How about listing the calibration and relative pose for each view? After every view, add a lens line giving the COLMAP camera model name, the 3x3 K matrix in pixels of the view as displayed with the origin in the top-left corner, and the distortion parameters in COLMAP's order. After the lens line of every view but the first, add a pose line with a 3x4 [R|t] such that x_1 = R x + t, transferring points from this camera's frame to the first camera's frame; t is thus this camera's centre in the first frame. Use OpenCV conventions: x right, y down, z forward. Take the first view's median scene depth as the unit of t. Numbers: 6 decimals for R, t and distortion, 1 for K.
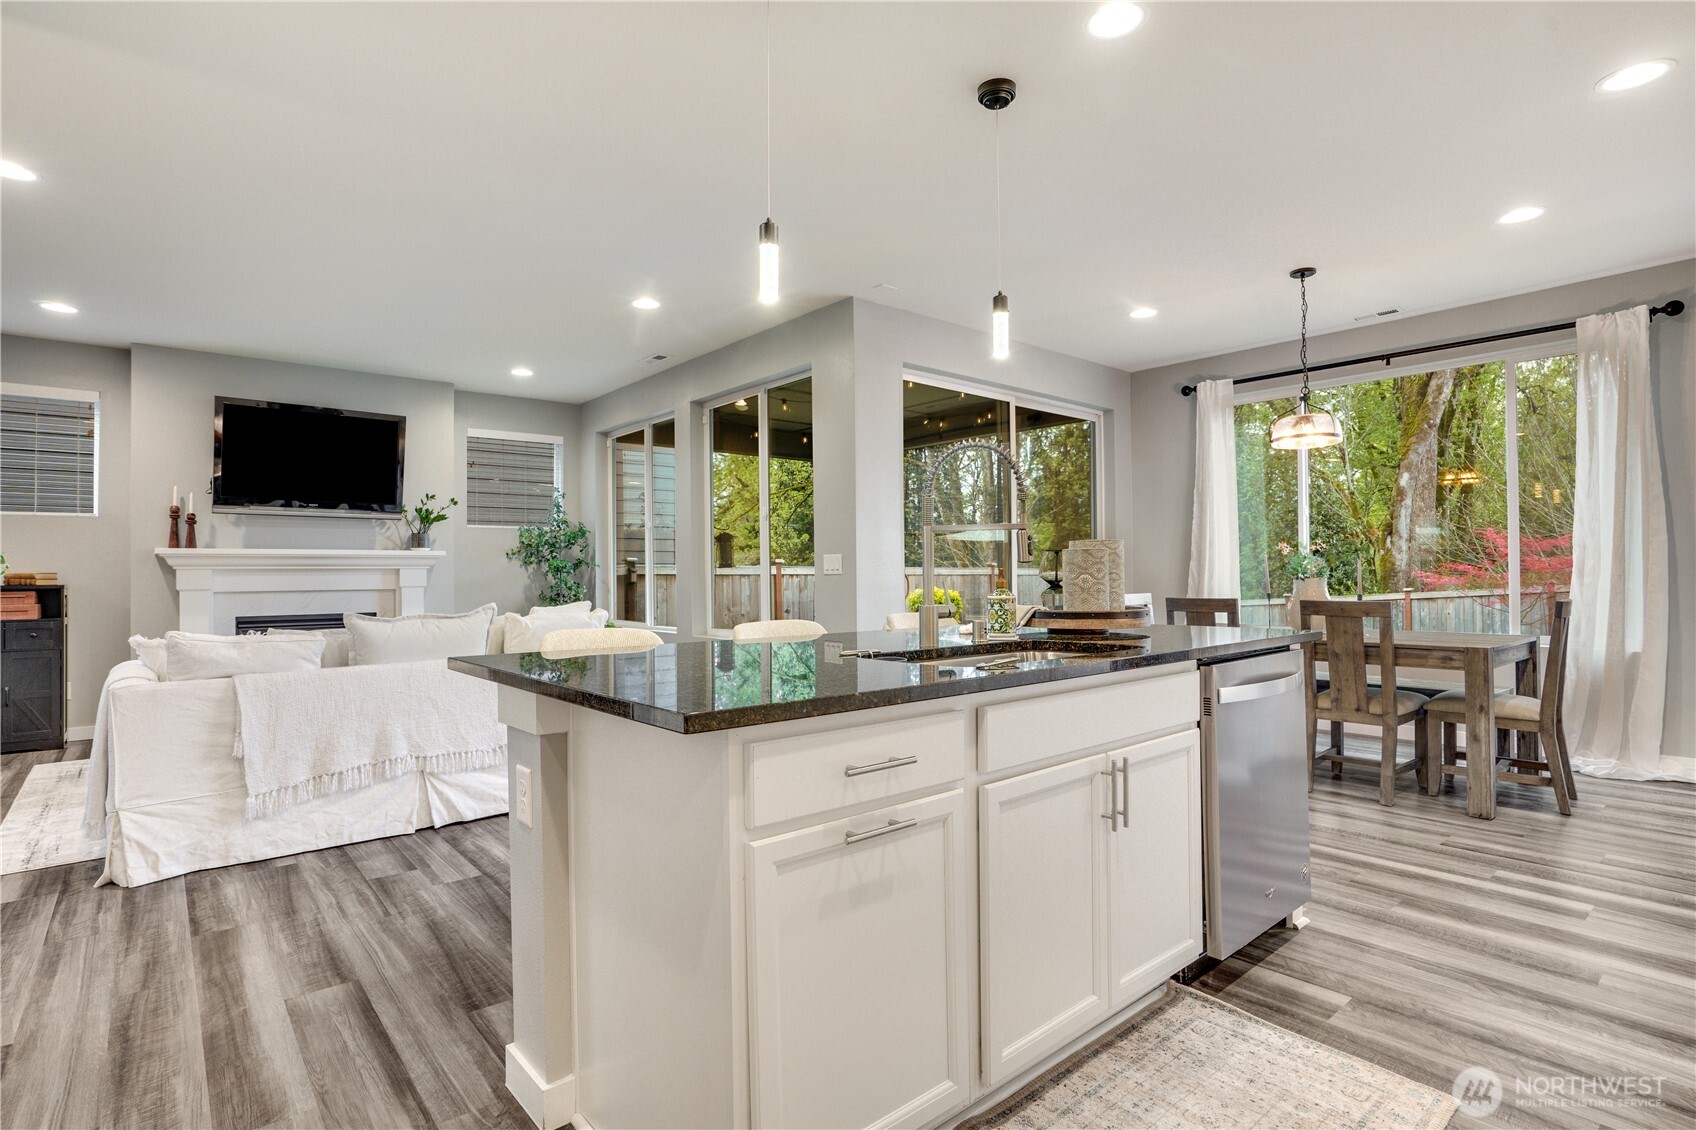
lens RADIAL K [[834.4, 0, 848.0], [0, 834.4, 565.0], [0, 0, 1]] dist [-0.023974, -0.000121]
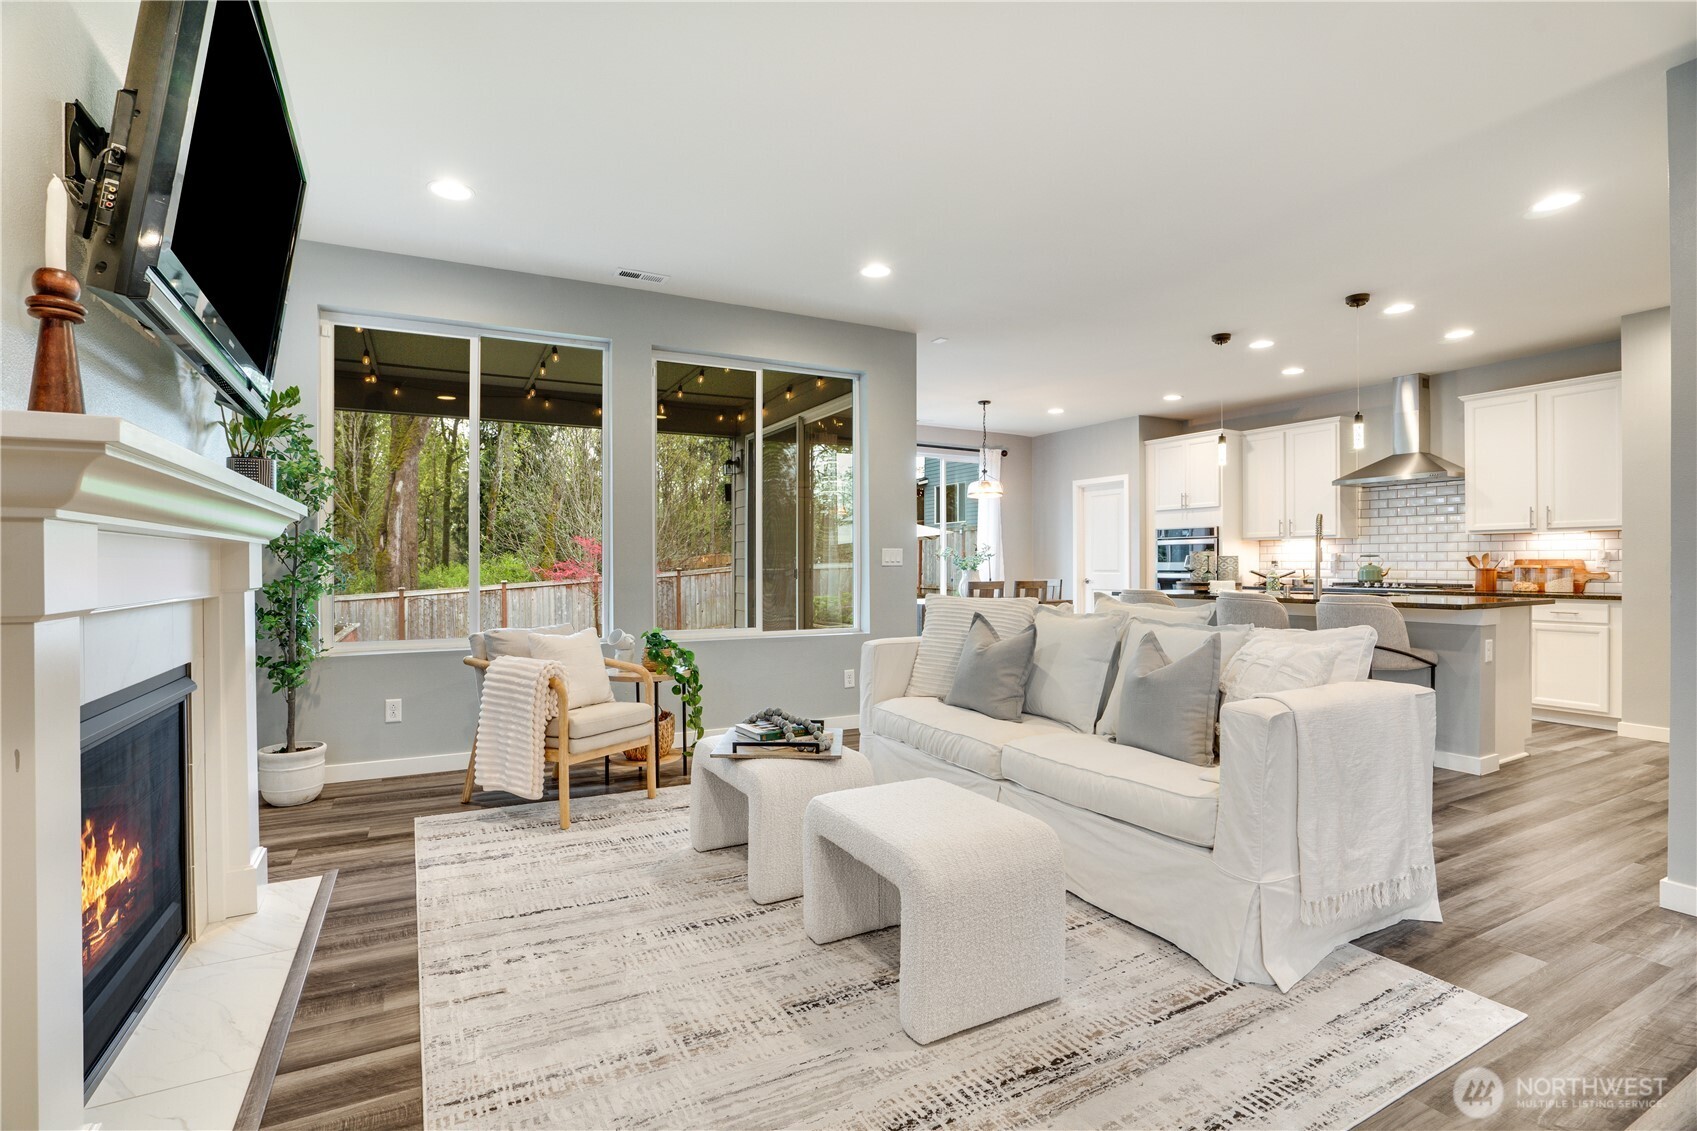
lens RADIAL K [[774.2, 0, 833.2], [0, 774.2, 571.4], [0, 0, 1]] dist [-0.054672, 0.016841]
pose [[0.232248, 0.001153, 0.972656, -0.959785], [-0.013502, 0.999907, 0.002038, 0.016118], [-0.972563, -0.013606, 0.232242, 0.752821]]
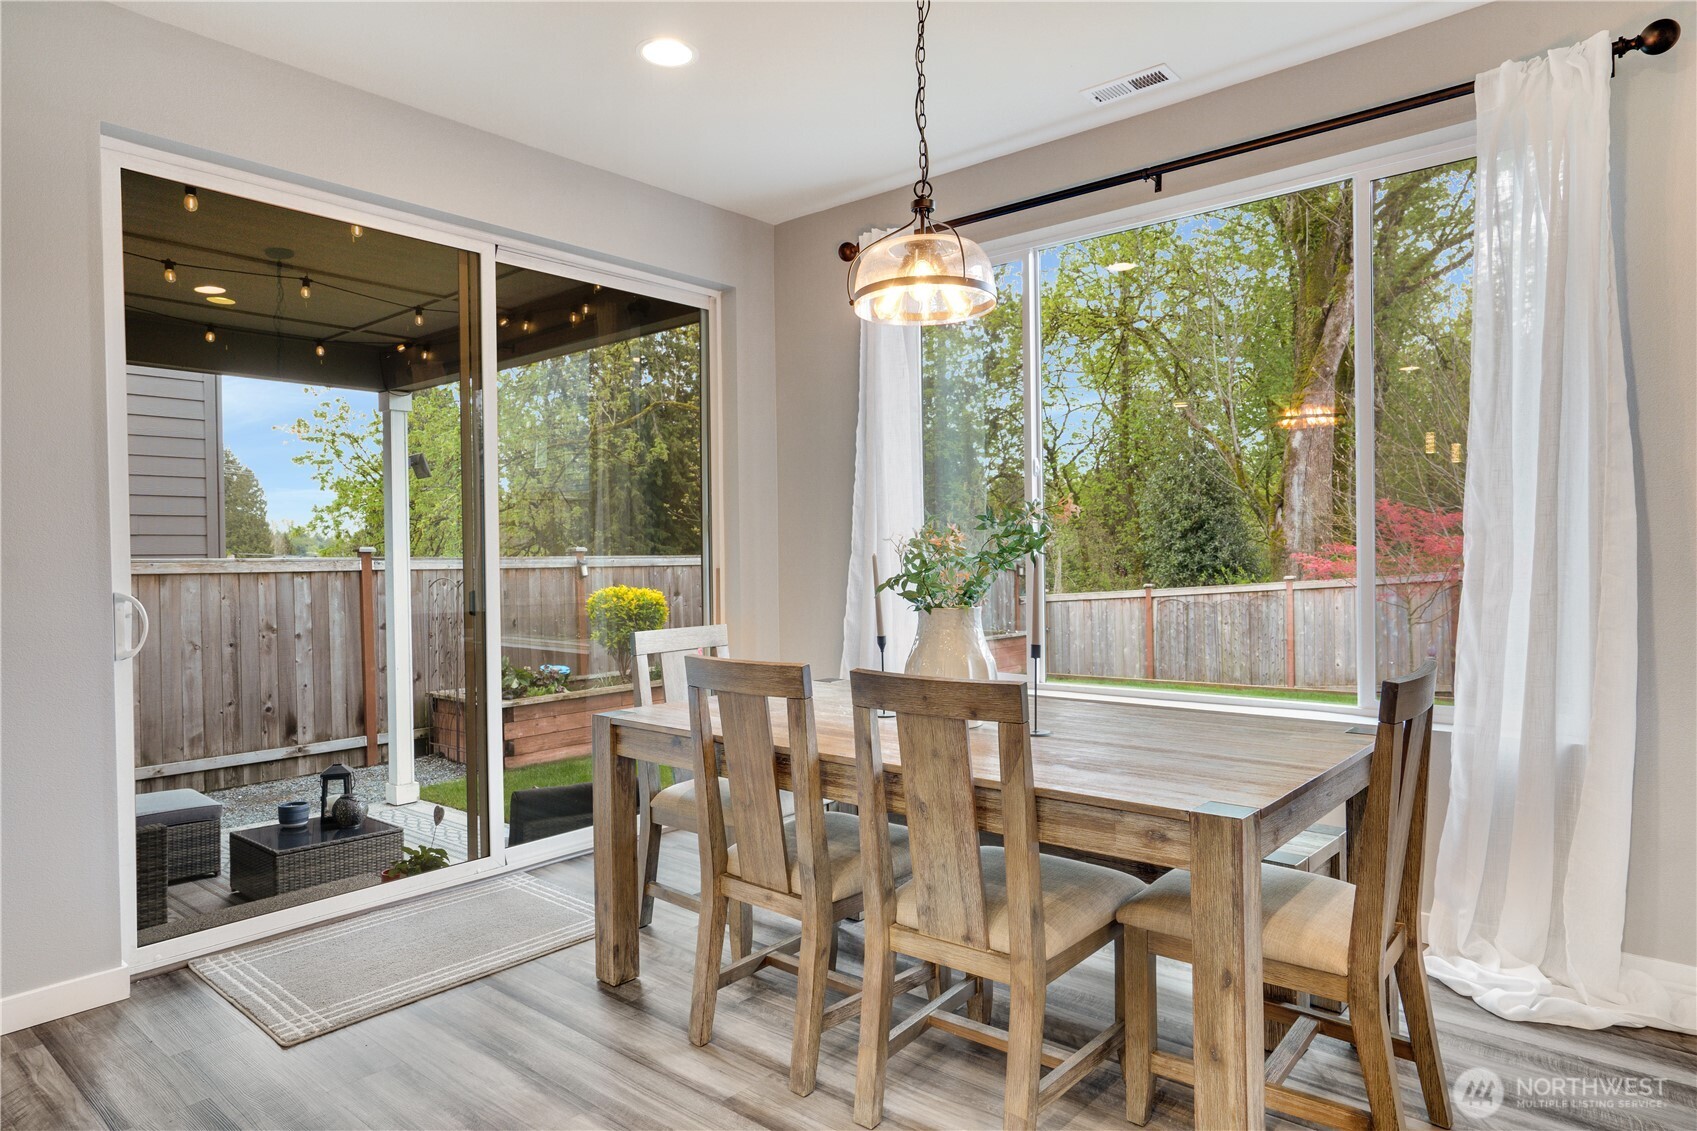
lens RADIAL K [[986.9, 0, 848.5], [0, 986.9, 565.5], [0, 0, 1]] dist [-0.015618, 0.002152]
pose [[0.989070, -0.008290, 0.147217, 0.393393], [0.004833, 0.999704, 0.023825, -0.017886], [-0.147371, -0.022853, 0.988817, 0.426561]]
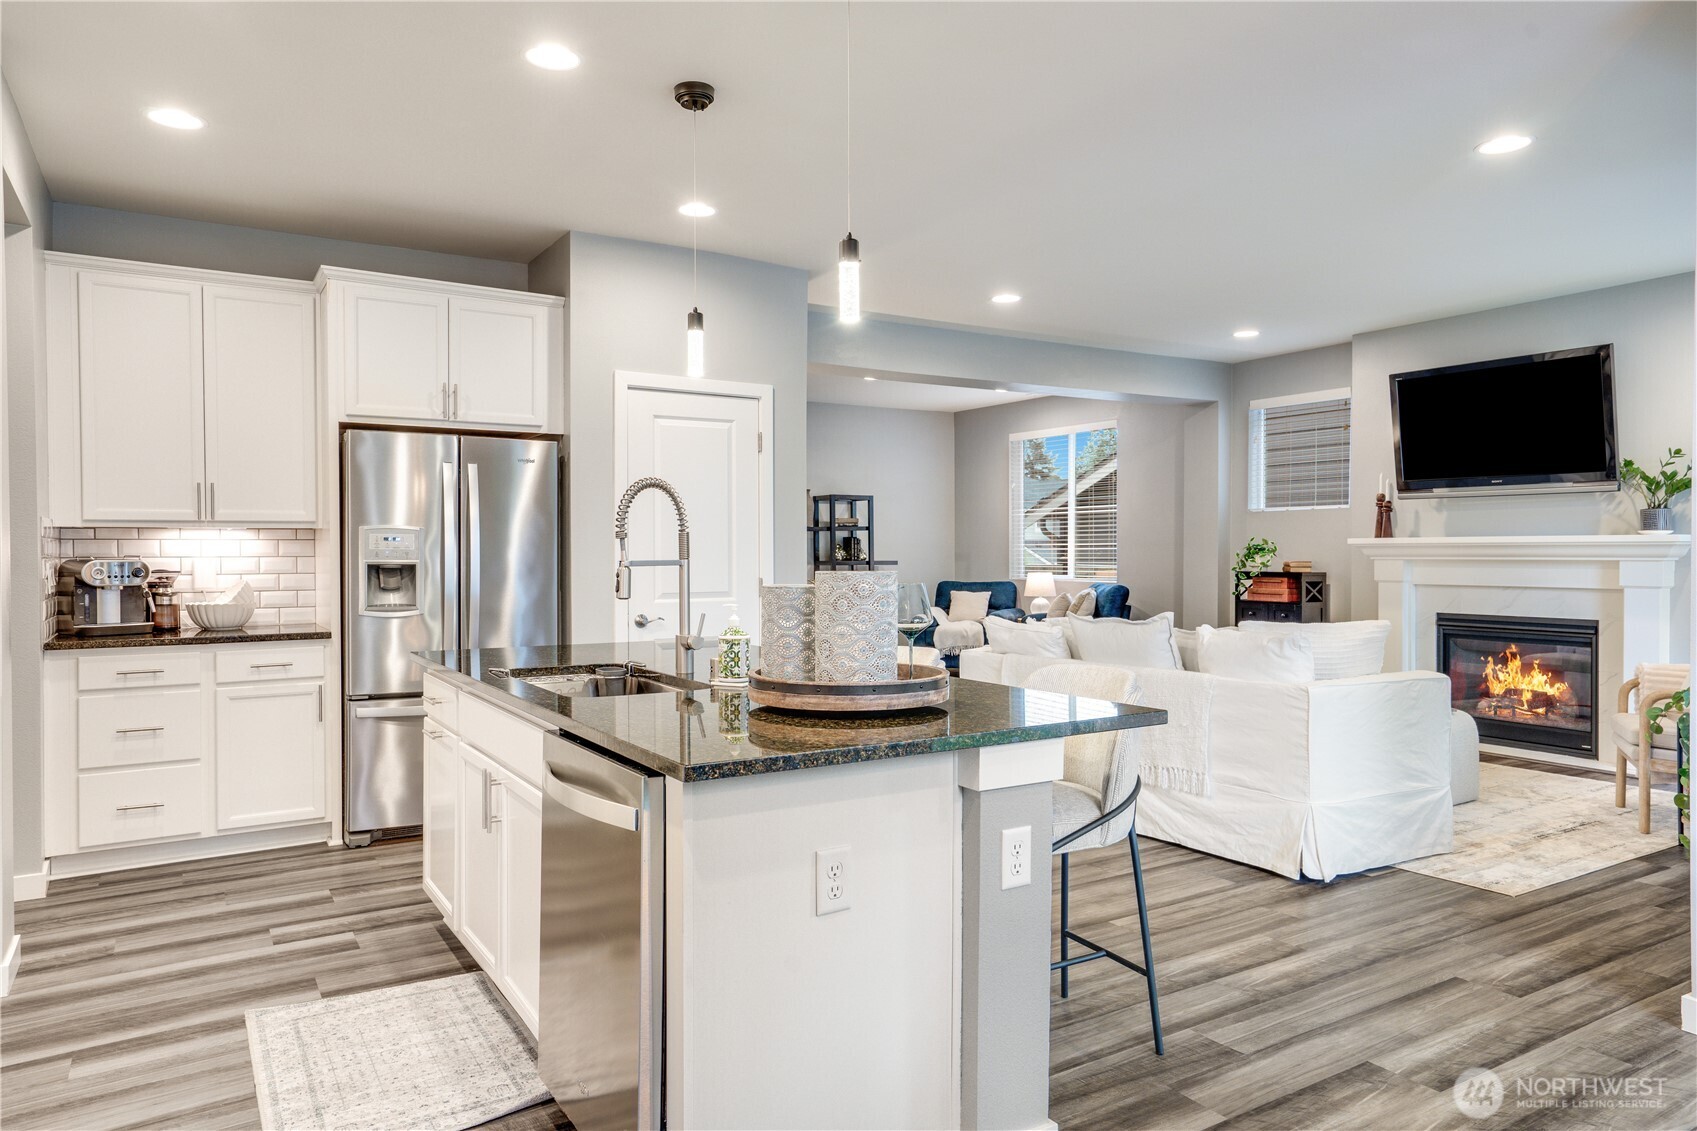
lens RADIAL K [[1160.5, 0, 848.5], [0, 1160.5, 565.5], [0, 0, 1]] dist [-0.001971, -0.000527]
pose [[-0.176577, 0.025454, -0.983958, 0.645262], [0.017176, 0.999593, 0.022777, -0.029977], [0.984137, -0.012878, -0.176942, 0.631801]]
